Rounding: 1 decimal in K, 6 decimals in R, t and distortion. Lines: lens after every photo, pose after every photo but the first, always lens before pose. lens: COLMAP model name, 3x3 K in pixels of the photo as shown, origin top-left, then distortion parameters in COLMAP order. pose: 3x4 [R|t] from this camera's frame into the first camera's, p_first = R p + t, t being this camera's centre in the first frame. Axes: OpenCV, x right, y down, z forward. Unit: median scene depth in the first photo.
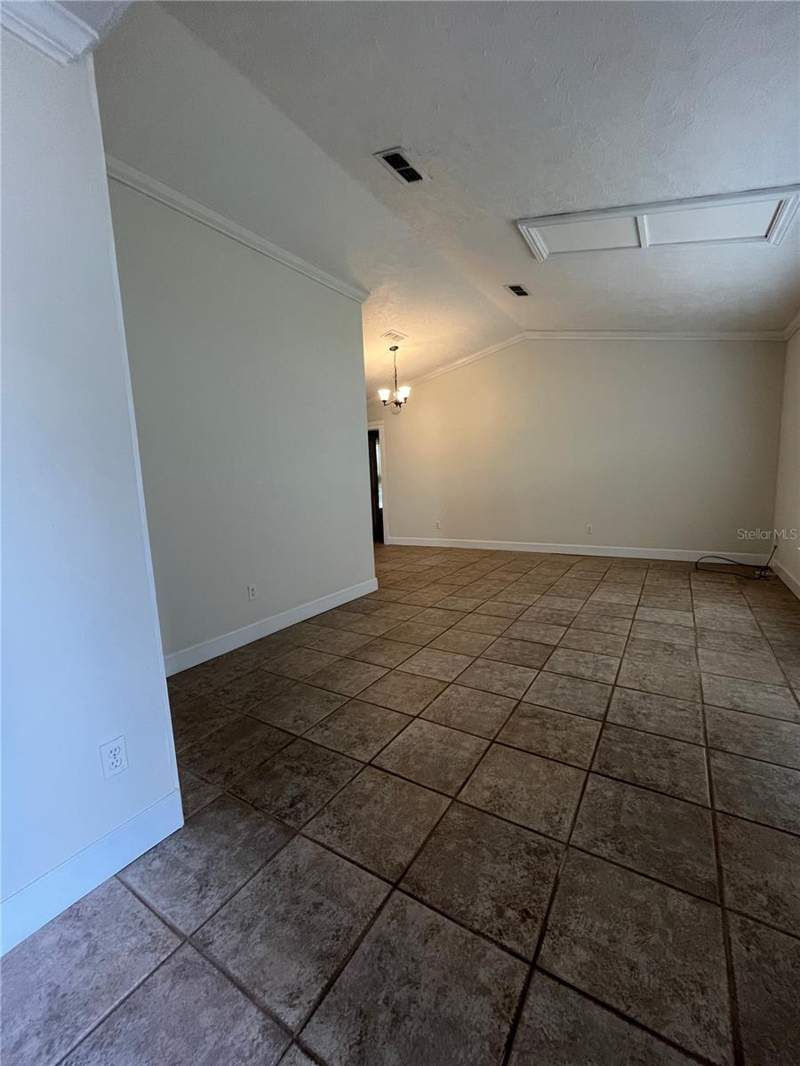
lens RADIAL K [[431.8, 0, 401.4], [0, 431.8, 532.4], [0, 0, 1]] dist [-0.004027, 0.000418]
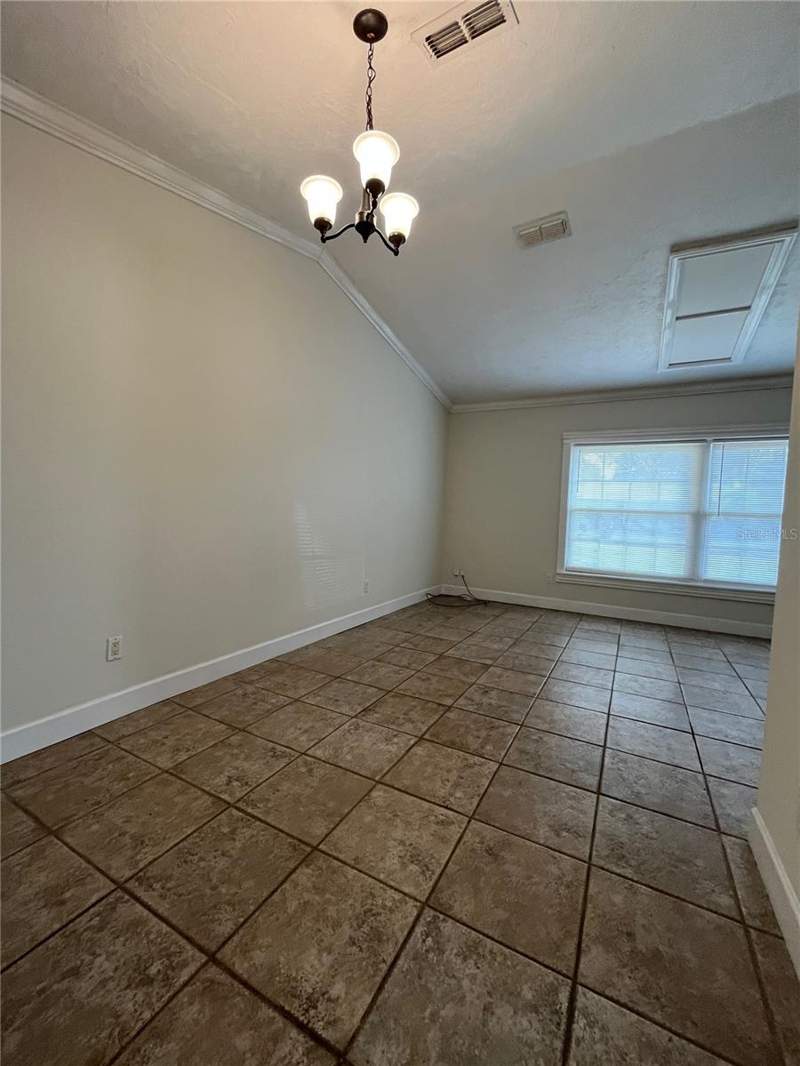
lens RADIAL K [[431.8, 0, 399.9], [0, 431.8, 534.6], [0, 0, 1]] dist [-0.004027, 0.000418]
pose [[-0.073421, -0.015093, 0.997187, -0.458804], [0.092768, 0.995447, 0.021897, -0.170022], [-0.992977, 0.094114, -0.071686, 1.650390]]
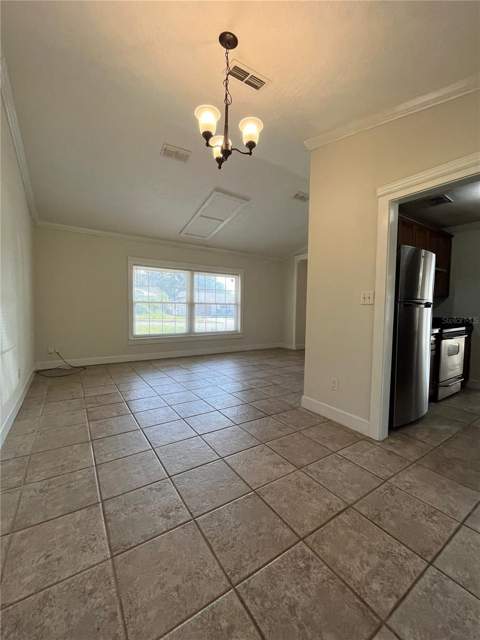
lens RADIAL K [[259.2, 0, 241.5], [0, 259.2, 320.2], [0, 0, 1]] dist [-0.004027, 0.000418]
pose [[-0.915747, 0.008171, 0.401673, -0.221664], [0.074016, 0.986111, 0.148686, -0.242458], [-0.394879, 0.165889, -0.903632, 2.098584]]
